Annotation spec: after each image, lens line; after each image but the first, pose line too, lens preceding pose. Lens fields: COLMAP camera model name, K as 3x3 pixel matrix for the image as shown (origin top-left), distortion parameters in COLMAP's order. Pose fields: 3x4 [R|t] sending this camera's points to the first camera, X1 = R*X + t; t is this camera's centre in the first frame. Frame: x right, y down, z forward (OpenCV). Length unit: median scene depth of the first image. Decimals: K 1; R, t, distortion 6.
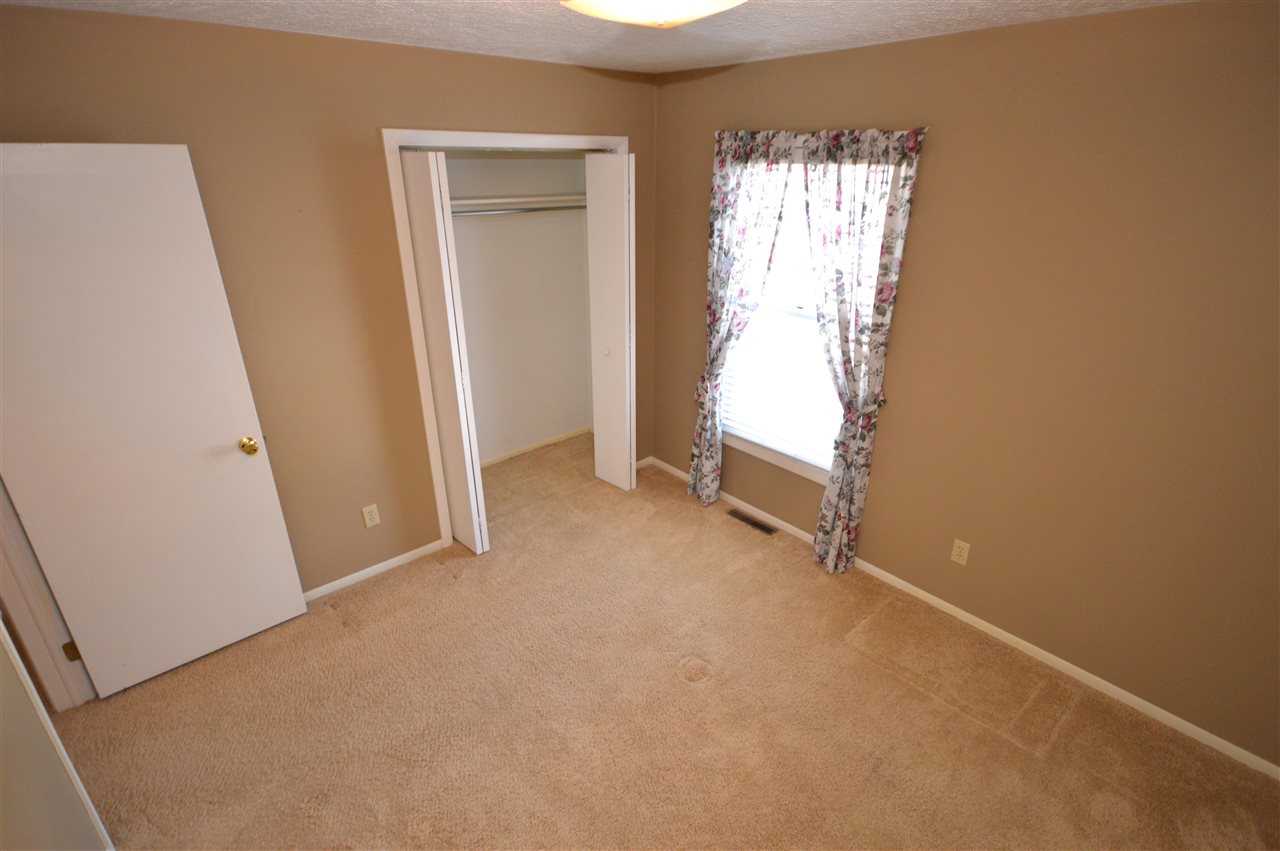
lens RADIAL K [[634.2, 0, 644.0], [0, 634.2, 430.2], [0, 0, 1]] dist [0.019711, -0.000788]
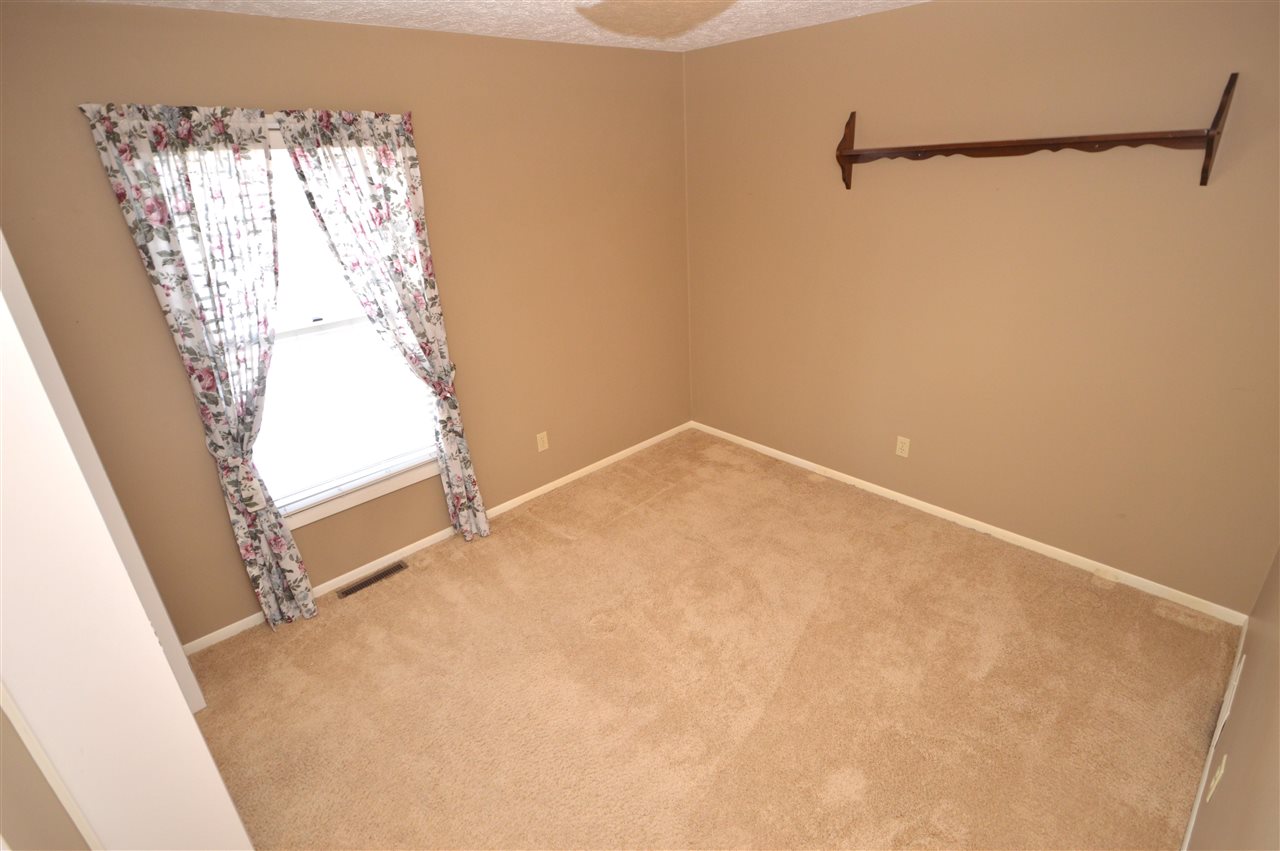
lens RADIAL K [[634.2, 0, 646.0], [0, 634.2, 428.3], [0, 0, 1]] dist [0.019711, -0.000788]
pose [[-0.044779, -0.400428, 0.915233, -0.665391], [0.439539, 0.814814, 0.377999, -0.220804], [-0.897107, 0.419207, 0.139517, 0.589815]]
